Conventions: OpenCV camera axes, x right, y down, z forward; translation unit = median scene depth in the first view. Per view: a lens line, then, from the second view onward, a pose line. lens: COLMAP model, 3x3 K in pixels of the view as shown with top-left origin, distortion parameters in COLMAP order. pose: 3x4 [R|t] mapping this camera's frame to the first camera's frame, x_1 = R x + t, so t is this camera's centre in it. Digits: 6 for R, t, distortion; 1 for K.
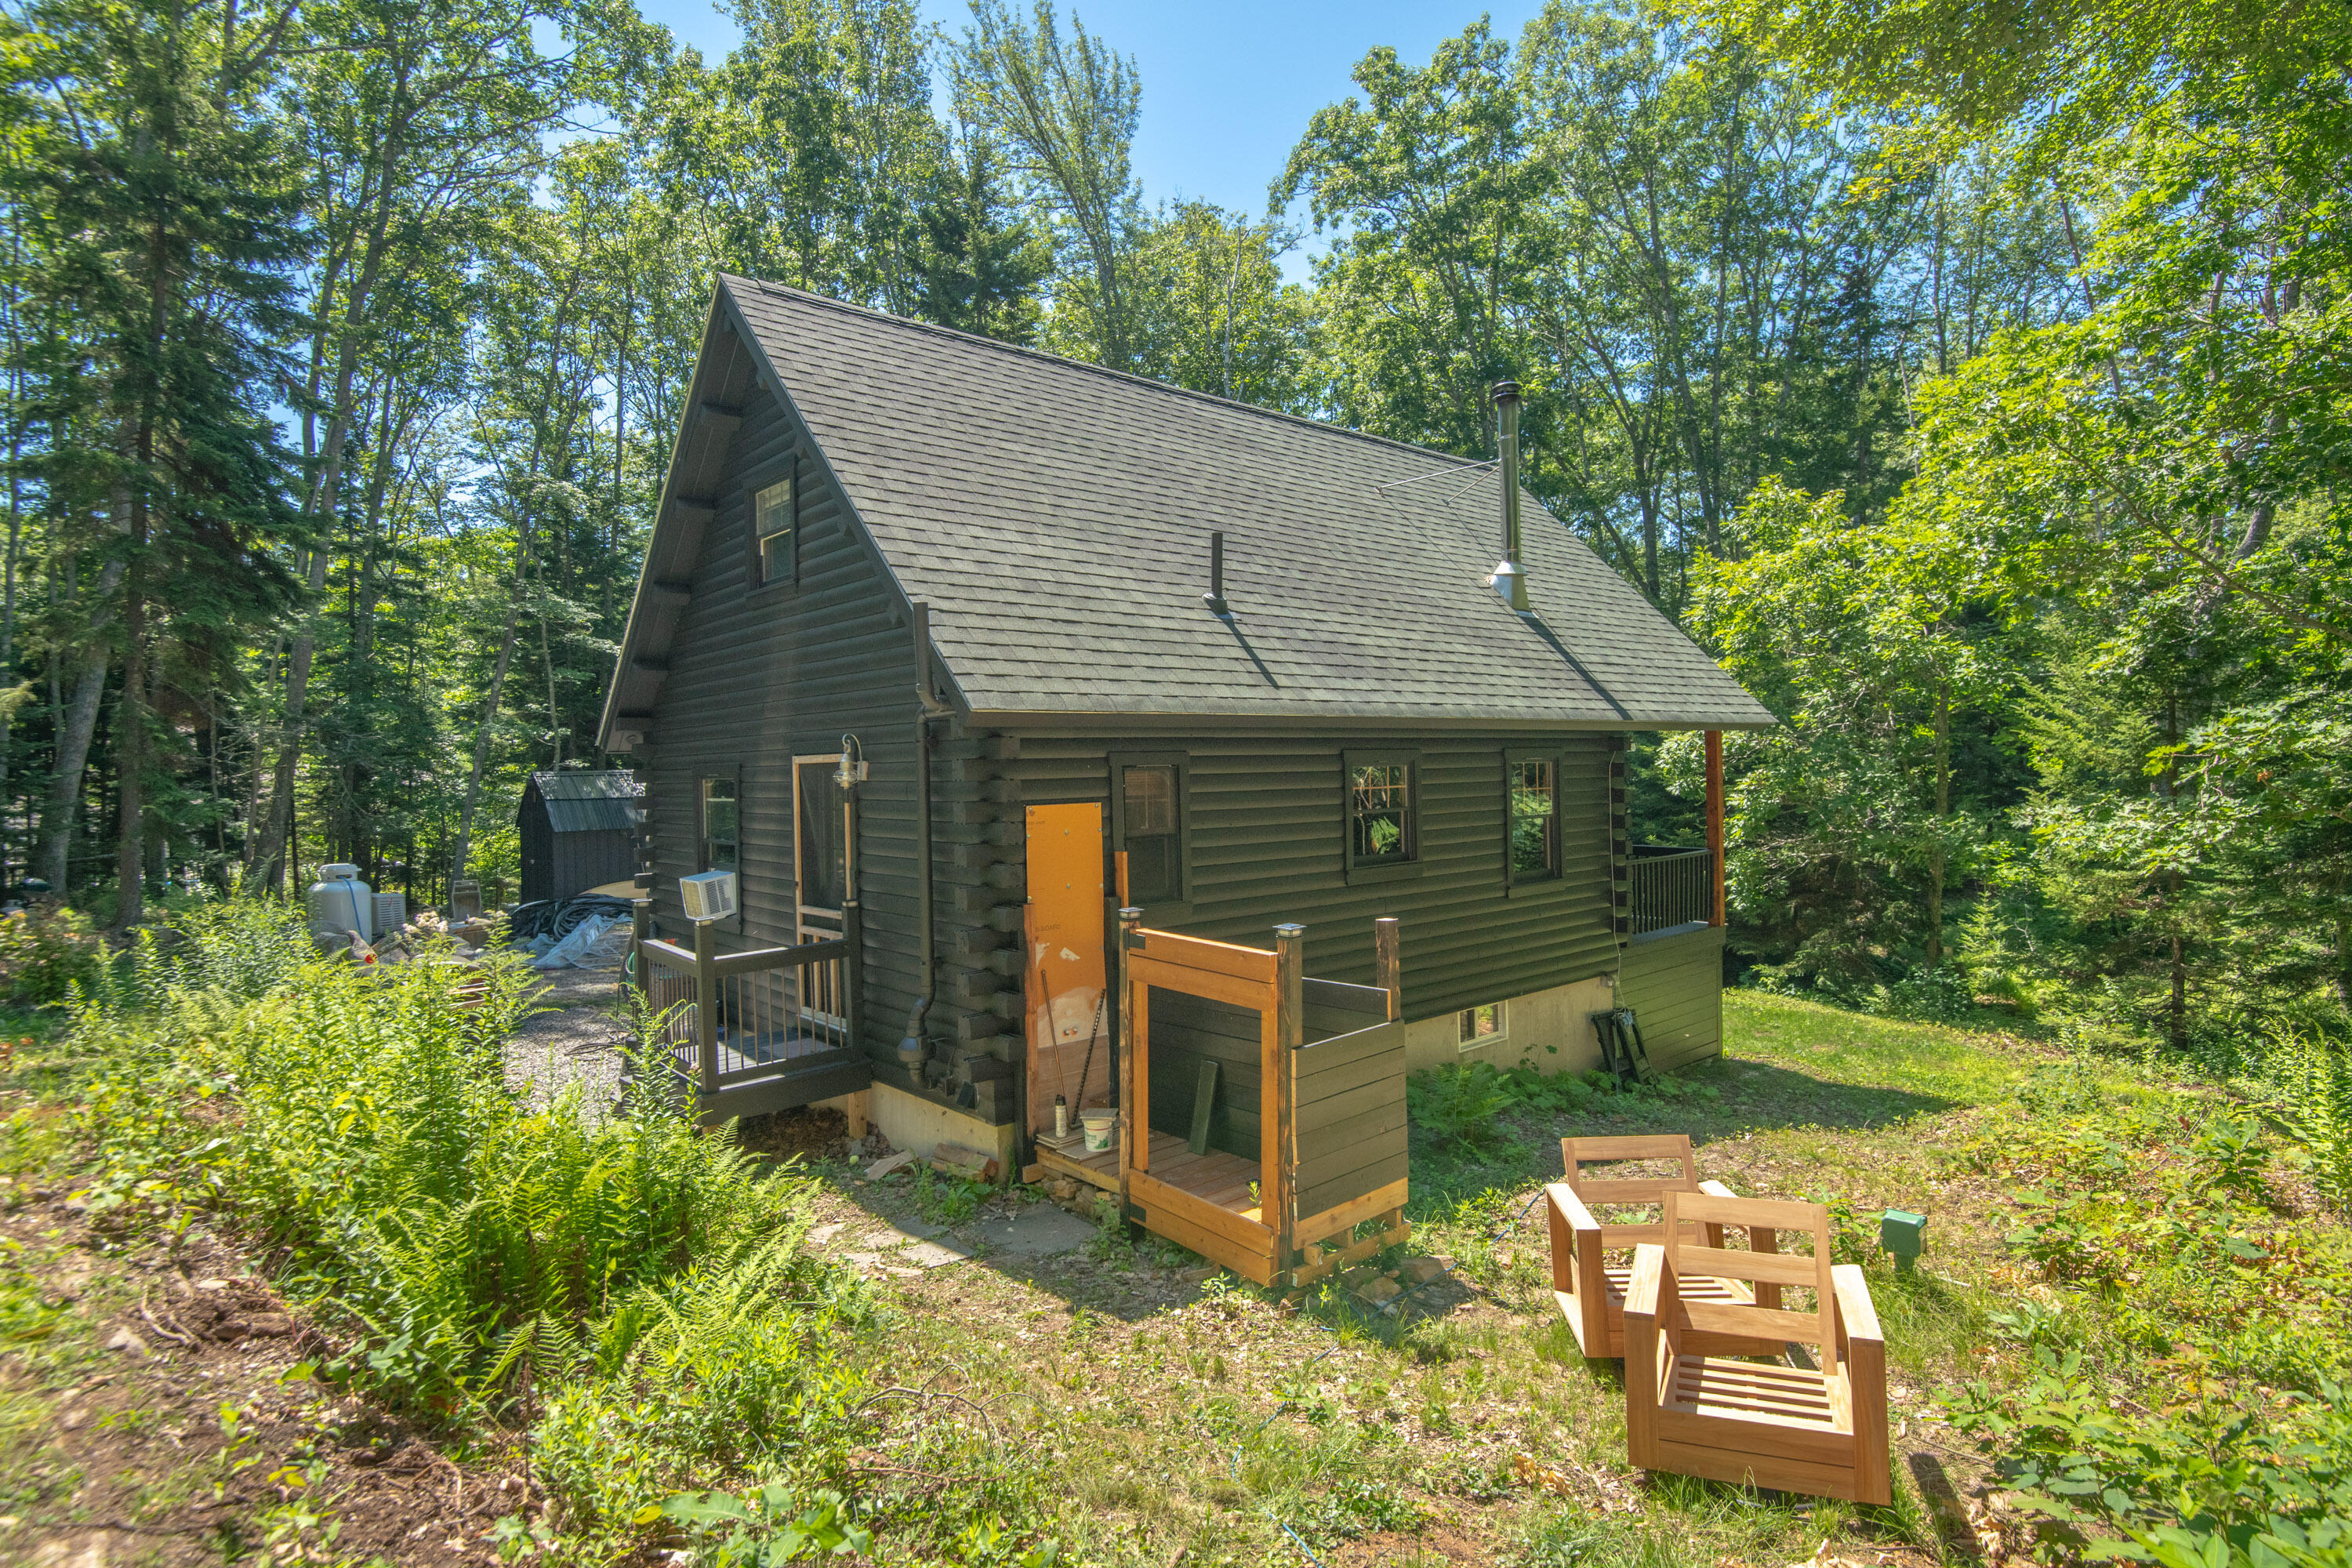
lens RADIAL K [[1177.4, 0, 1176.0], [0, 1177.4, 784.0], [0, 0, 1]] dist [0.000190, -0.017196]
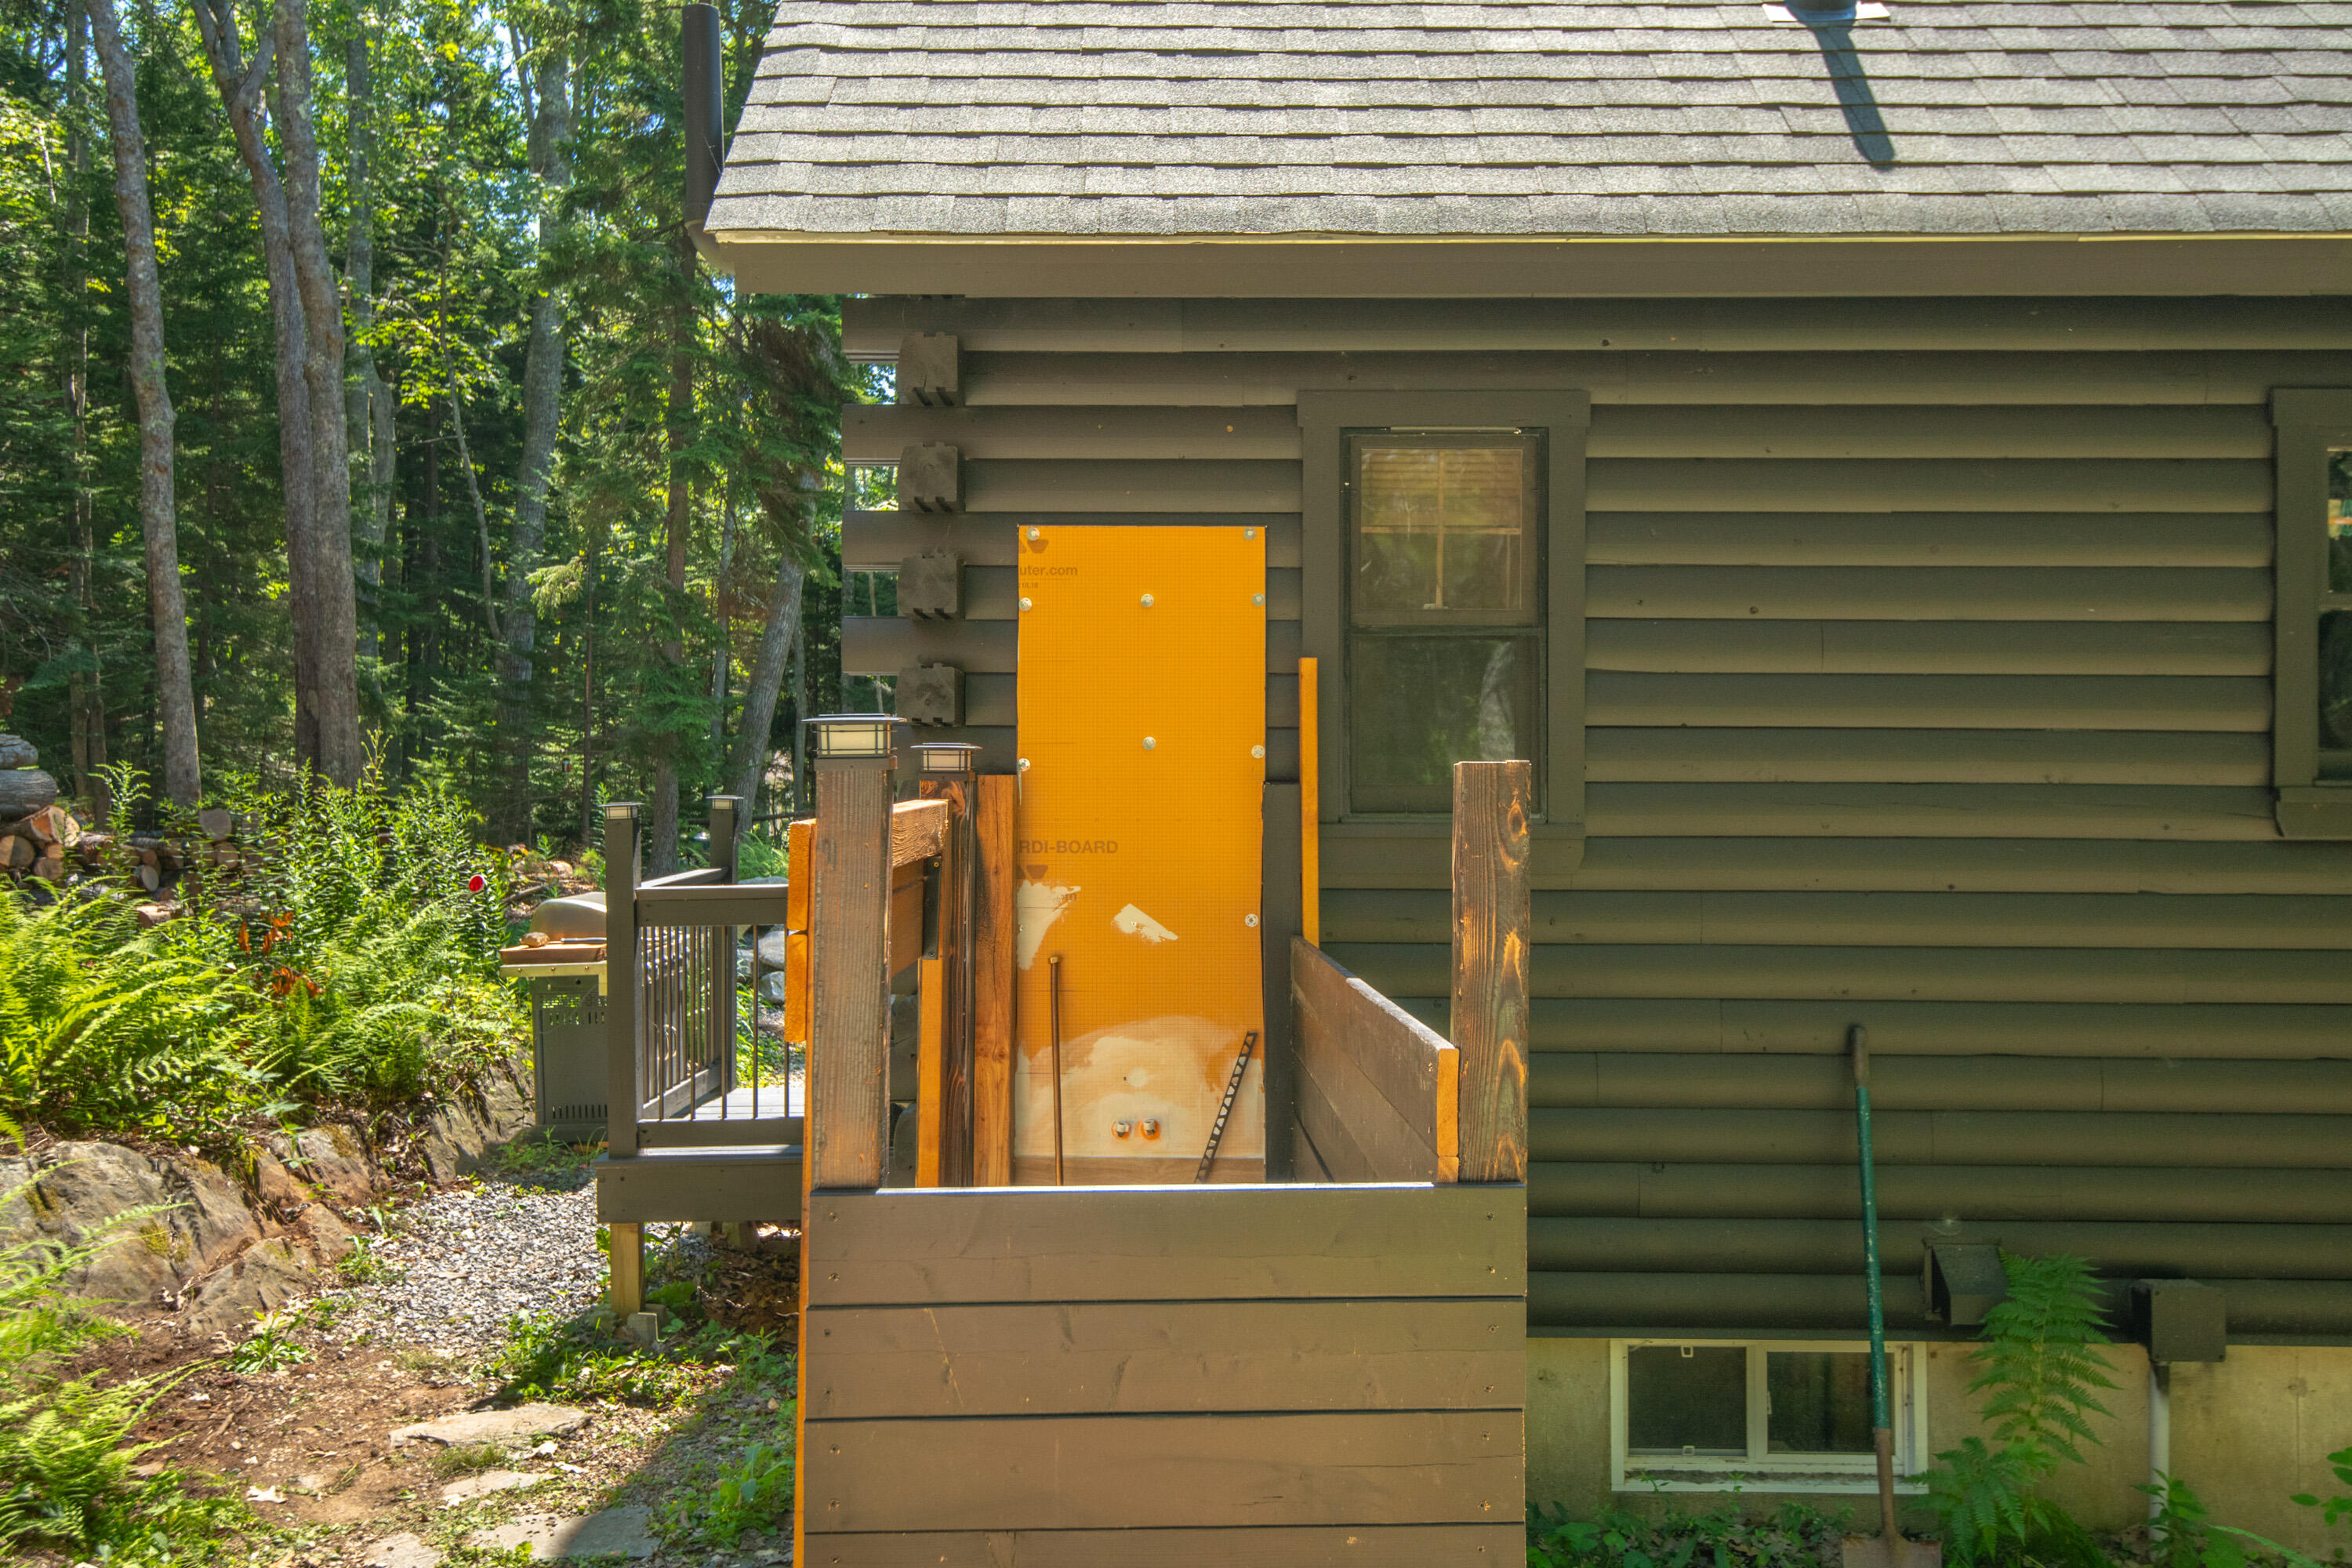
lens RADIAL K [[1968.5, 0, 1176.0], [0, 1968.5, 784.0], [0, 0, 1]] dist [0.001304, 0.000131]
pose [[0.754728, 0.017373, -0.655808, 0.283484], [-0.022071, 0.999756, 0.001085, 0.084944], [0.655666, 0.013655, 0.754927, 0.465245]]
